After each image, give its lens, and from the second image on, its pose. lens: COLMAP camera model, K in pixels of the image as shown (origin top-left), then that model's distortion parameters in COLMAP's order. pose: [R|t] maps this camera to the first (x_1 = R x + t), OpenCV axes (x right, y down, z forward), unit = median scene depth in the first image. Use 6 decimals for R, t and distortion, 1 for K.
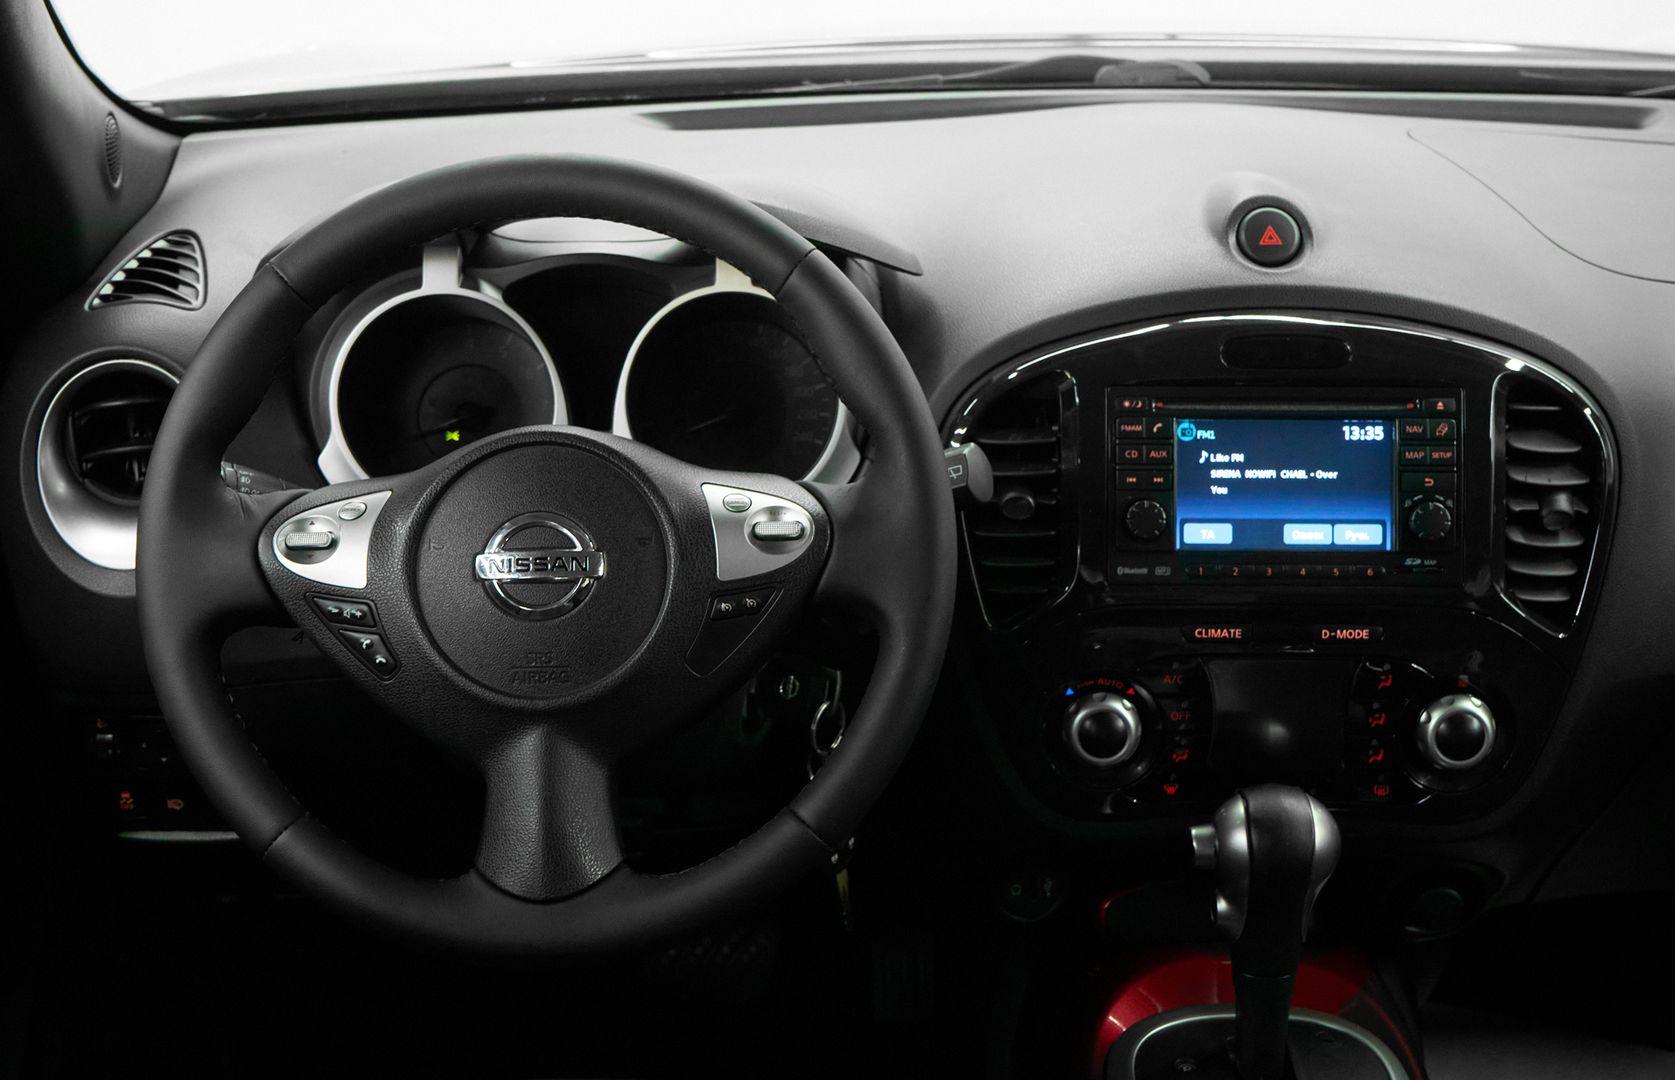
lens RADIAL K [[2496.2, 0, 837.3], [0, 2496.2, 563.1], [0, 0, 1]] dist [-0.017824, 0.000000]
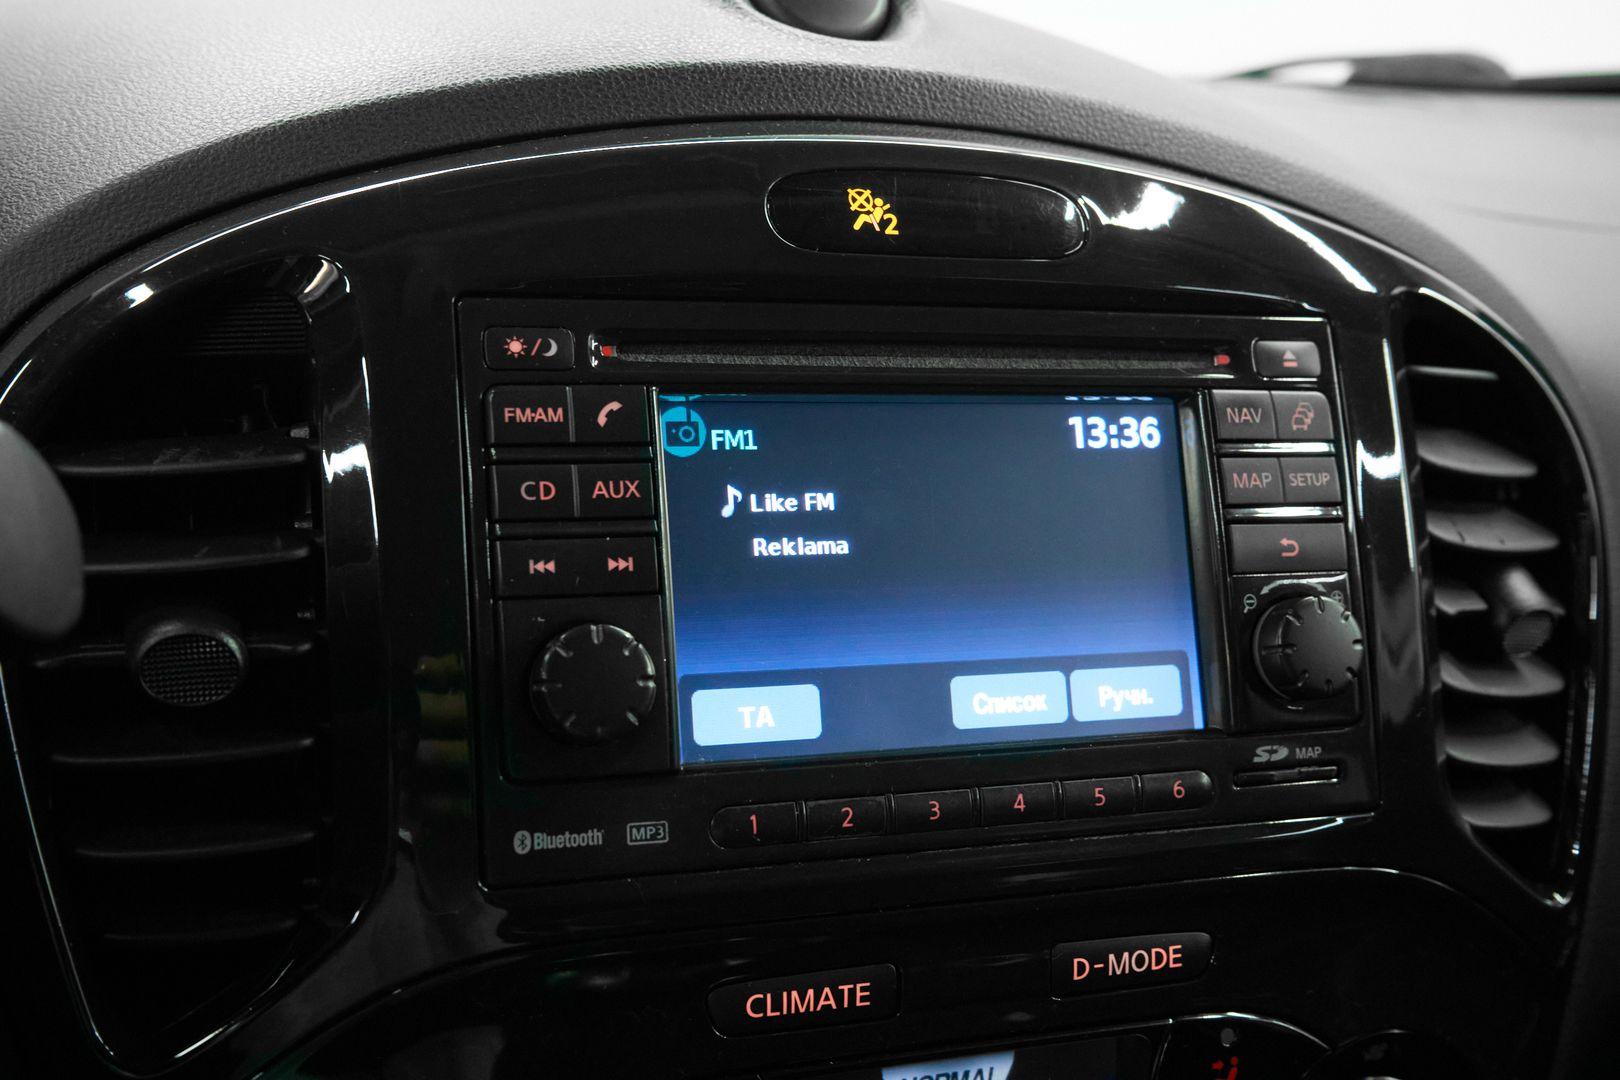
lens RADIAL K [[1813.5, 0, 803.1], [0, 1813.5, 529.0], [0, 0, 1]] dist [-0.012807, 0.000000]
pose [[0.928824, -0.022621, 0.369829, 0.060094], [0.071341, 0.990377, -0.118593, -0.006937], [-0.363587, 0.136536, 0.921500, 0.757507]]
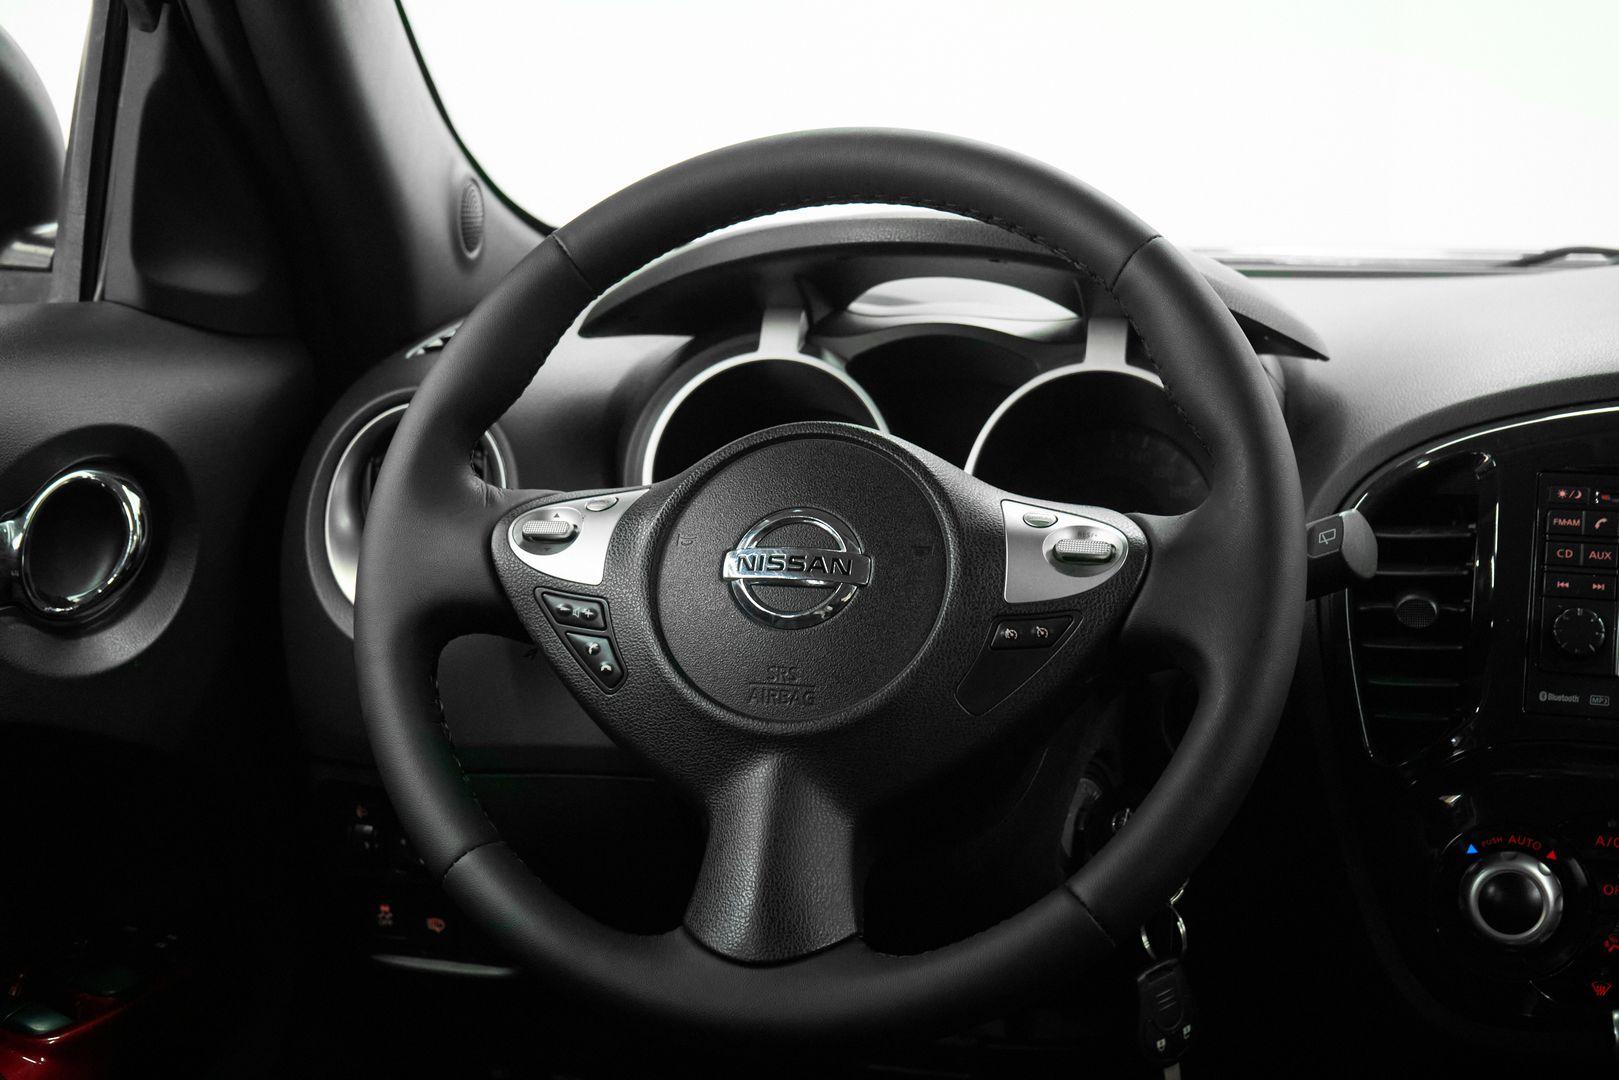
lens RADIAL K [[2532.9, 0, 793.8], [0, 2532.9, 542.5], [0, 0, 1]] dist [0.050274, 0.000000]
pose [[0.965456, 0.060242, -0.253508, 0.085070], [-0.113116, 0.973350, -0.199486, 0.143849], [0.234734, 0.221271, 0.946541, 0.162909]]
